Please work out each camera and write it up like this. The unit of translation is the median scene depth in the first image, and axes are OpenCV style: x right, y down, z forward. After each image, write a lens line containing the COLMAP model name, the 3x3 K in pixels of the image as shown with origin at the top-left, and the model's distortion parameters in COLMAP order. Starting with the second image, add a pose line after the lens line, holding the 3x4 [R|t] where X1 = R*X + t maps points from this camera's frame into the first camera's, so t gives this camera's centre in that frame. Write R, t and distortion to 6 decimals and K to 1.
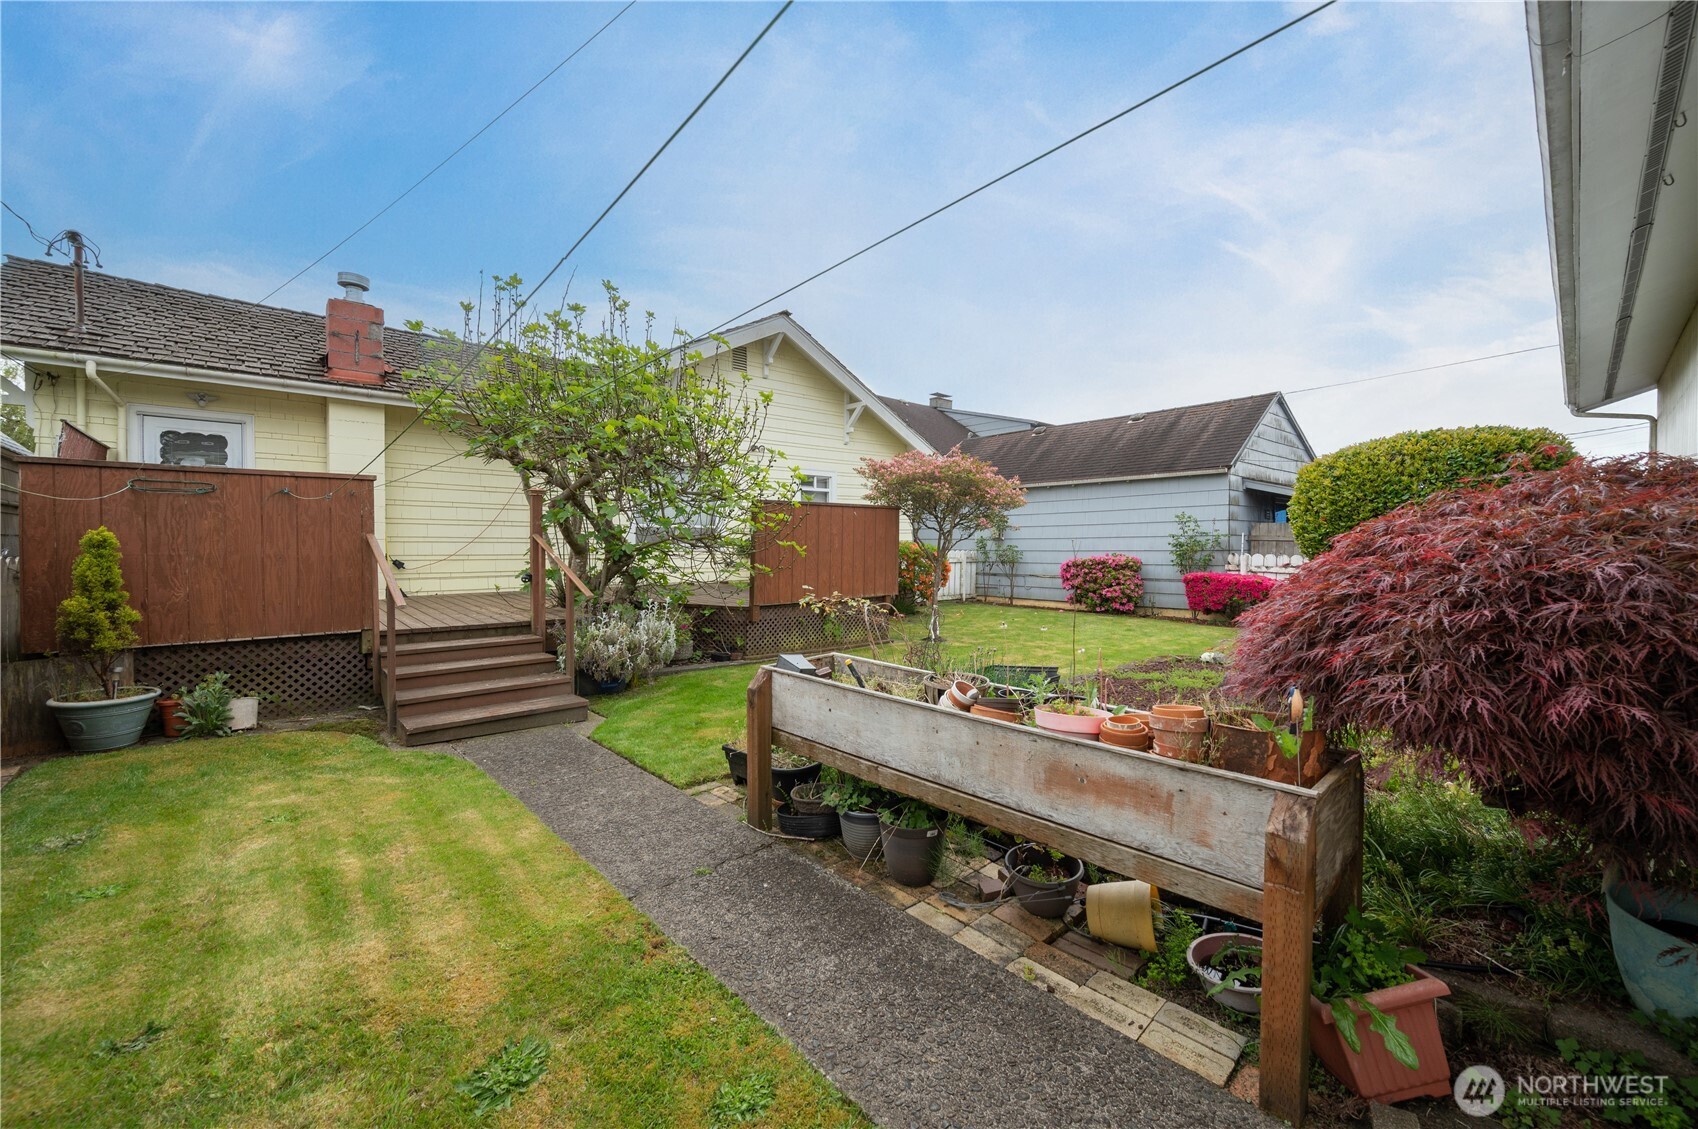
lens RADIAL K [[667.2, 0, 854.3], [0, 667.2, 563.6], [0, 0, 1]] dist [0.001001, 0.000287]
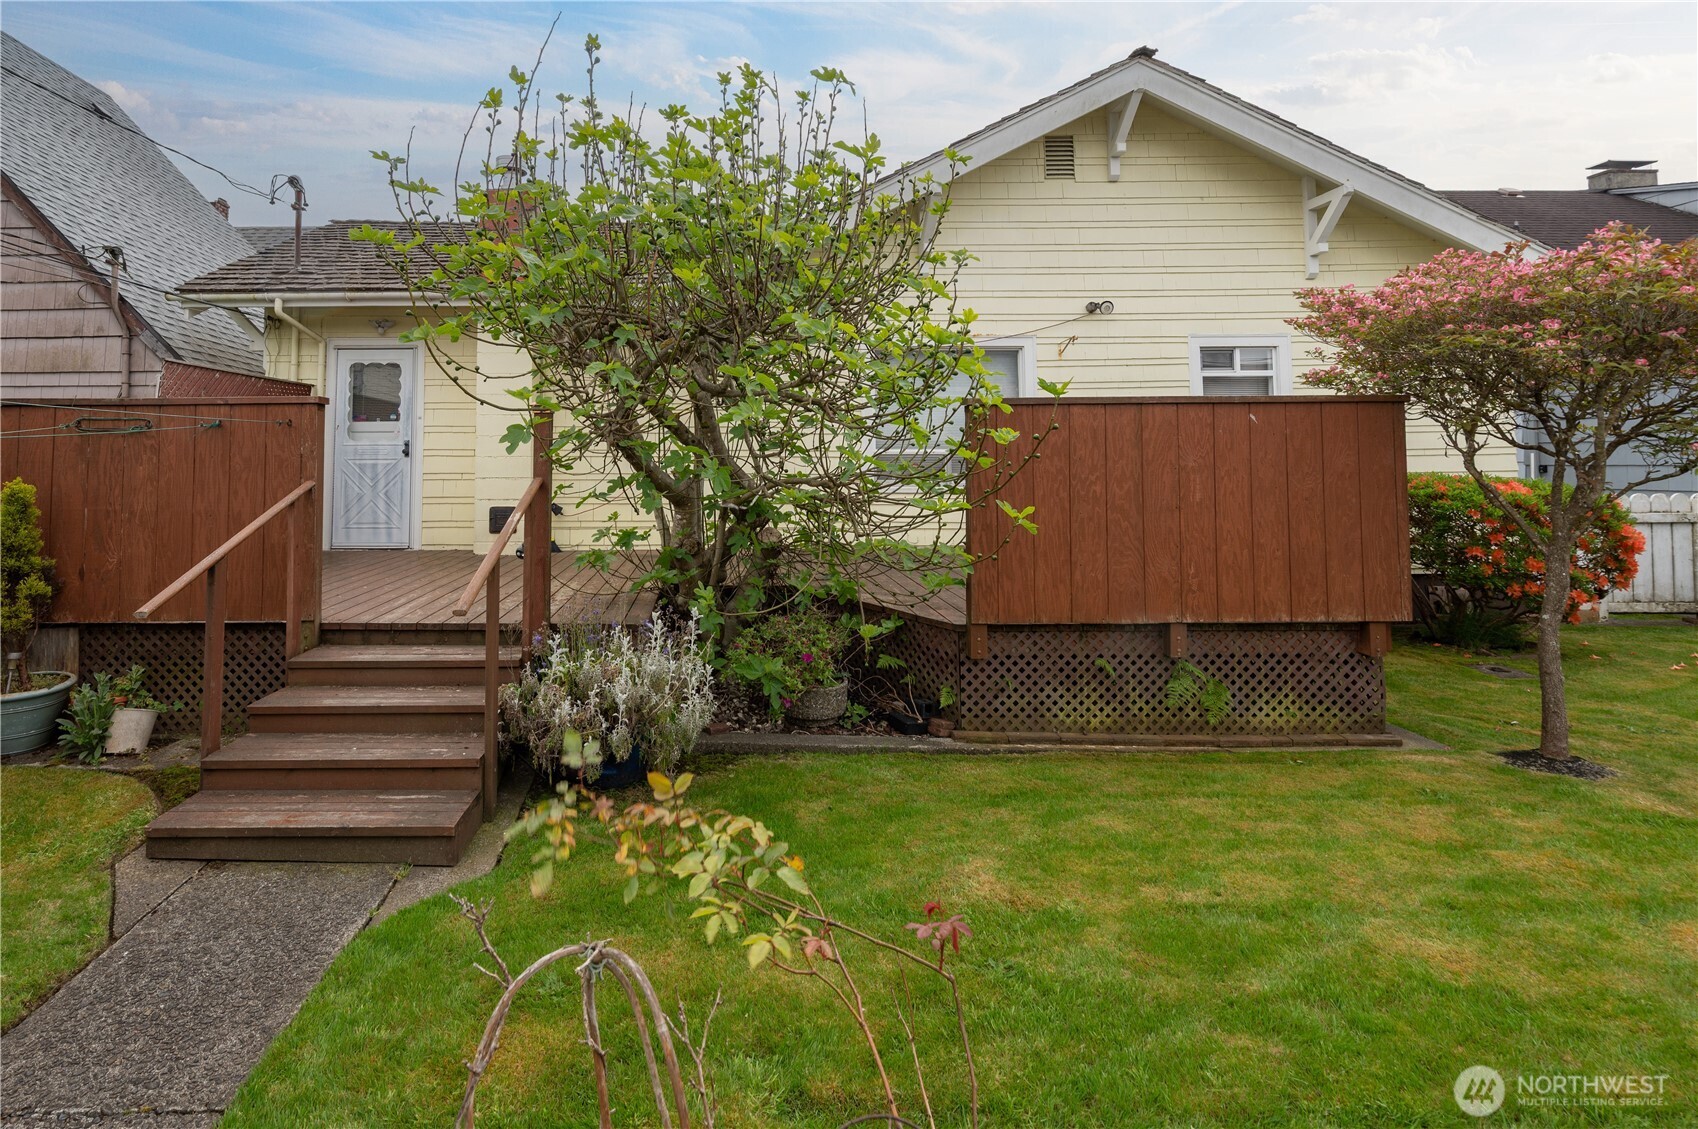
lens RADIAL K [[791.9, 0, 763.1], [0, 791.9, 419.4], [0, 0, 1]] dist [0.000145, 0.000173]
pose [[0.744146, -0.041279, -0.666741, 0.106447], [-0.015063, 0.996798, -0.078524, -0.031468], [0.667848, 0.068476, 0.741141, 0.434232]]
